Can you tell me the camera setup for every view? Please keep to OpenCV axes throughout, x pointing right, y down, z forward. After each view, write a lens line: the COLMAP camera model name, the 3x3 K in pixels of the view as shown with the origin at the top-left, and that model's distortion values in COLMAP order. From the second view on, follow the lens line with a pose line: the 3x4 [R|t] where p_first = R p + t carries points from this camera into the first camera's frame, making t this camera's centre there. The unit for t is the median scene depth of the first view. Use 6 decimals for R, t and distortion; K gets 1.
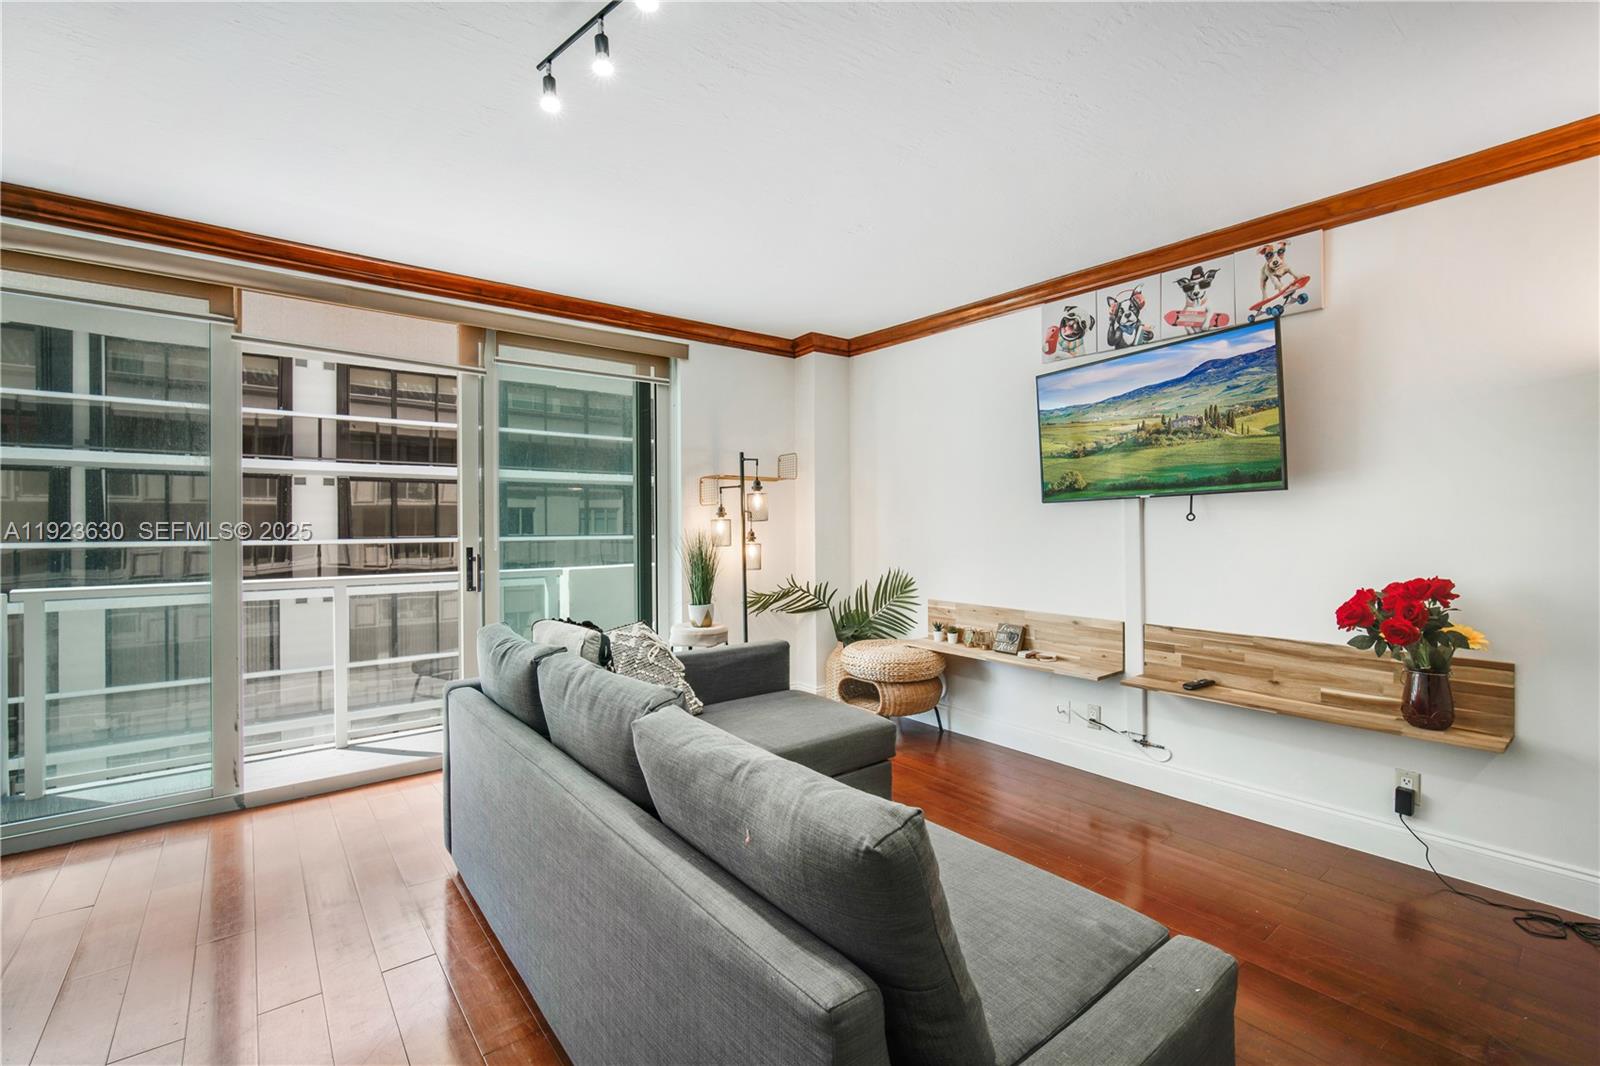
lens RADIAL K [[692.7, 0, 802.7], [0, 692.7, 530.6], [0, 0, 1]] dist [-0.014556, 0.002208]
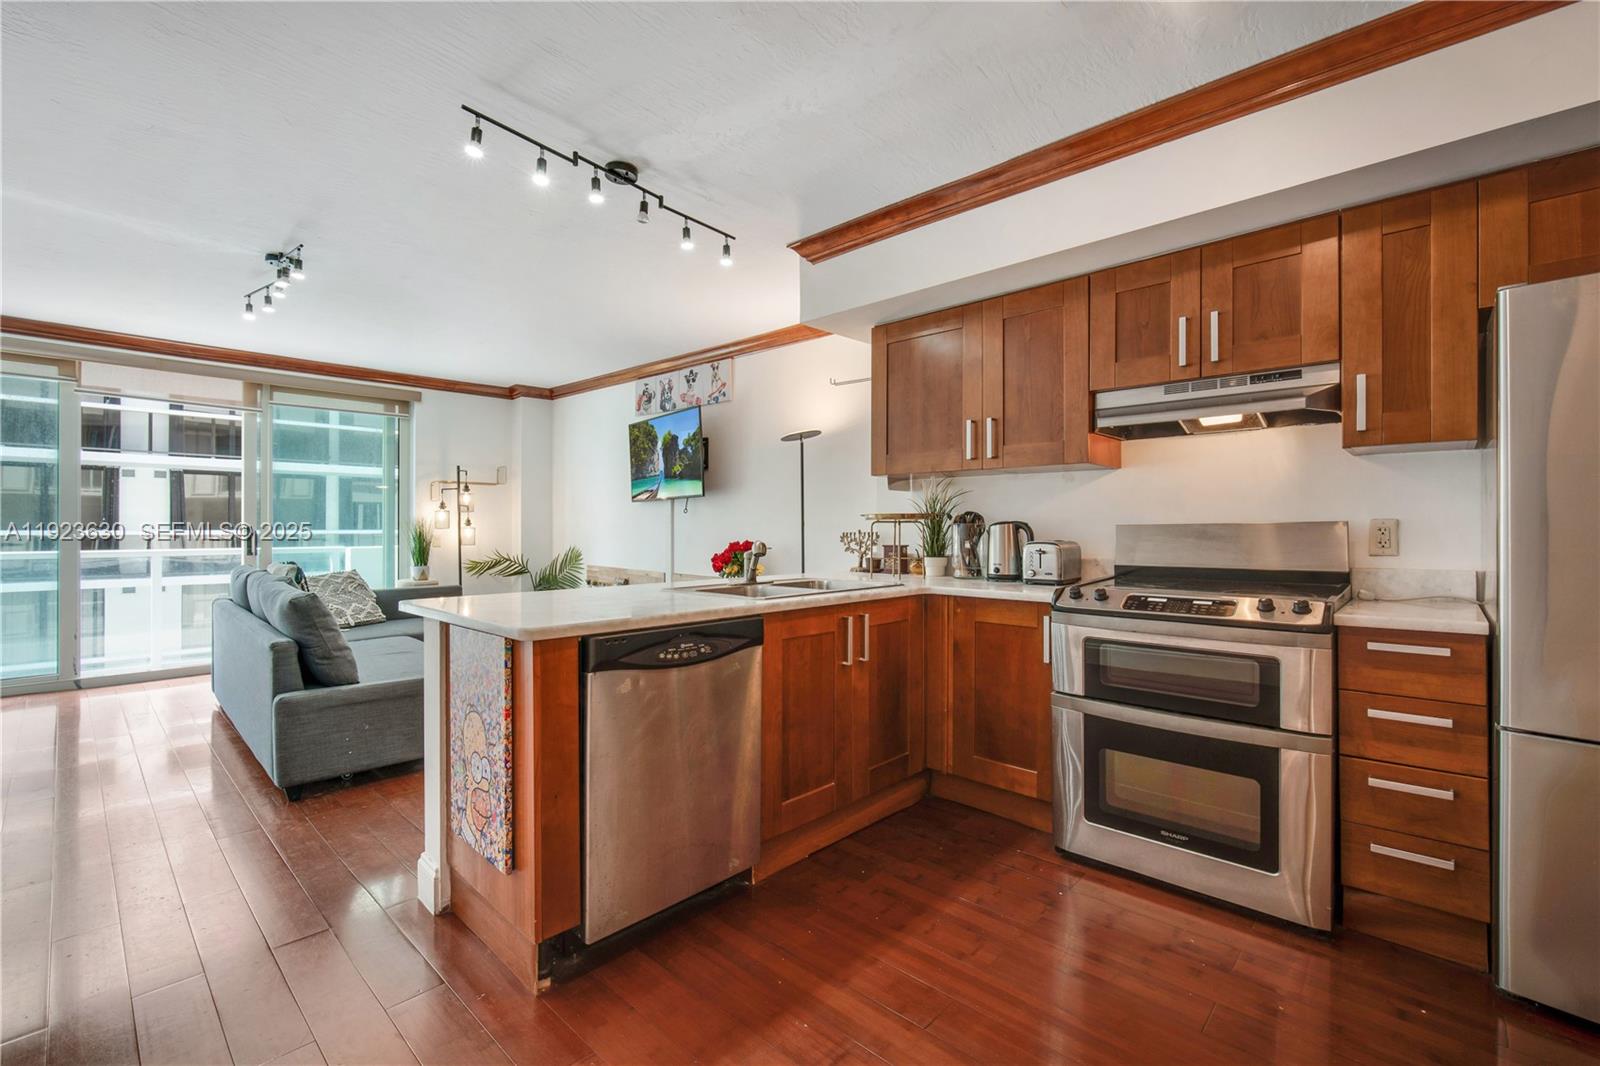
lens RADIAL K [[692.7, 0, 804.9], [0, 692.7, 526.1], [0, 0, 1]] dist [-0.014556, 0.002208]
pose [[0.989178, 0.007322, 0.146537, 0.495427], [-0.006635, 0.999965, -0.005180, 0.021532], [-0.146569, 0.004152, 0.989192, -0.657775]]
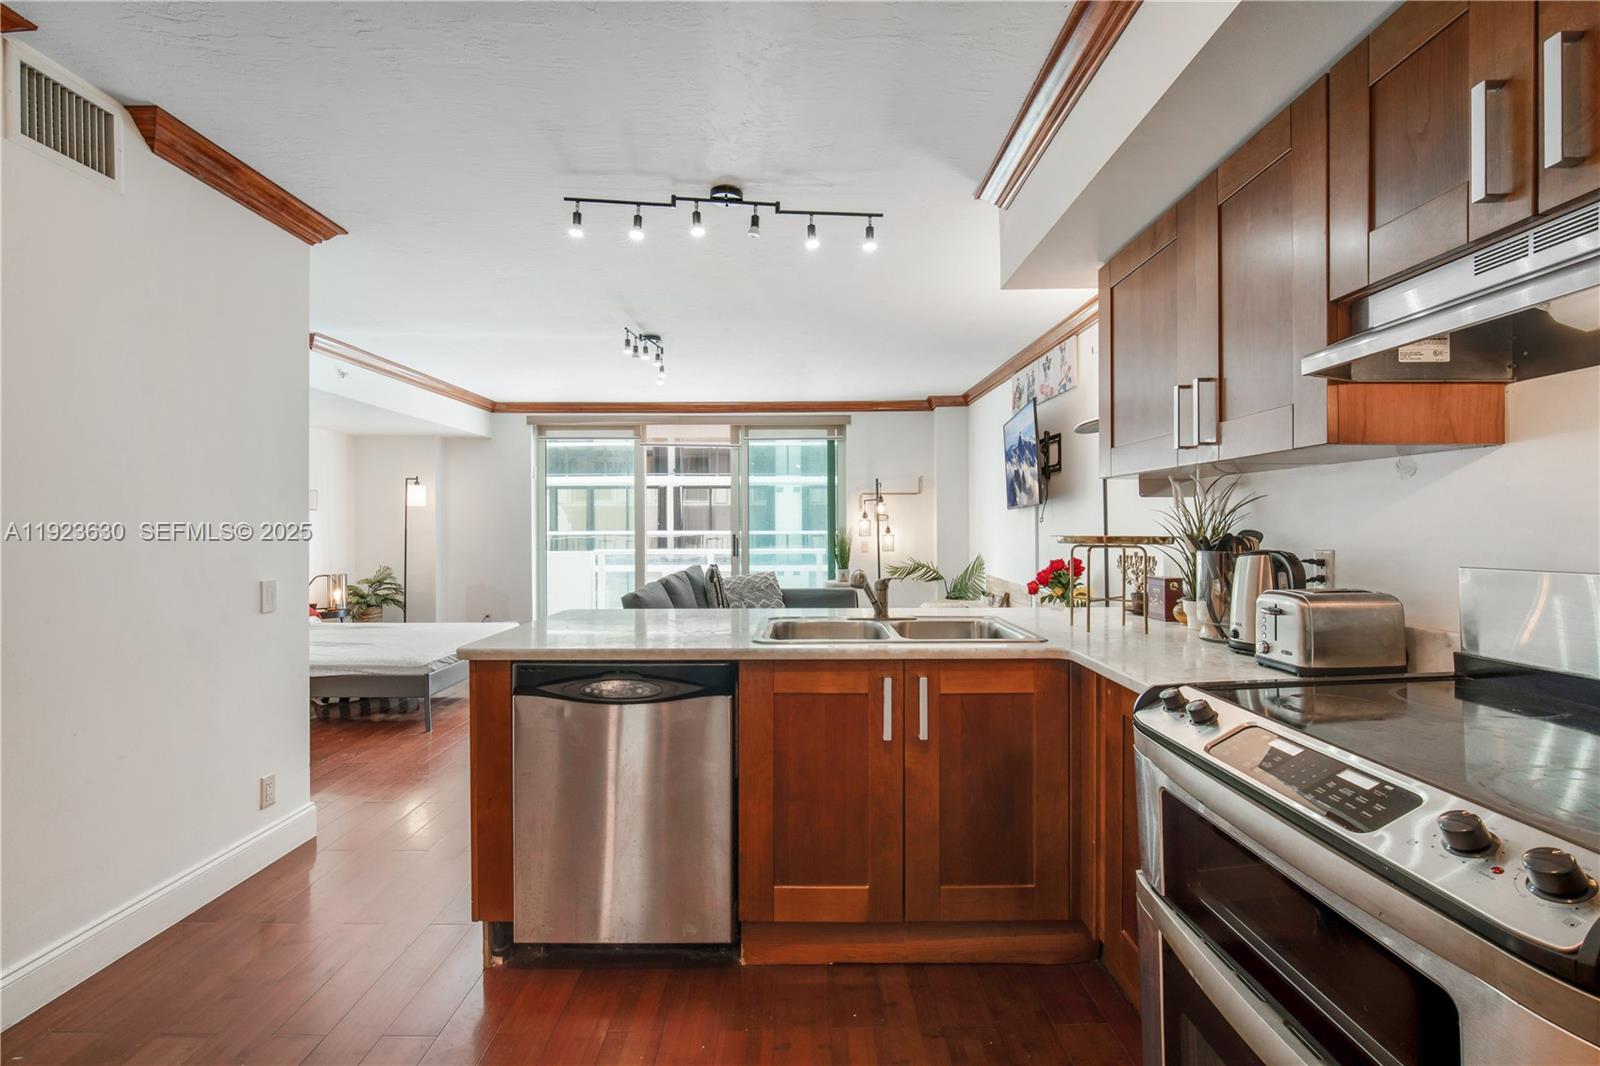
lens RADIAL K [[696.4, 0, 805.2], [0, 696.4, 525.9], [0, 0, 1]] dist [-0.014323, 0.003599]
pose [[0.785325, 0.003788, -0.619072, 0.907096], [-0.002431, 0.999992, 0.003035, -0.008079], [0.619079, -0.000878, 0.785328, -0.442644]]
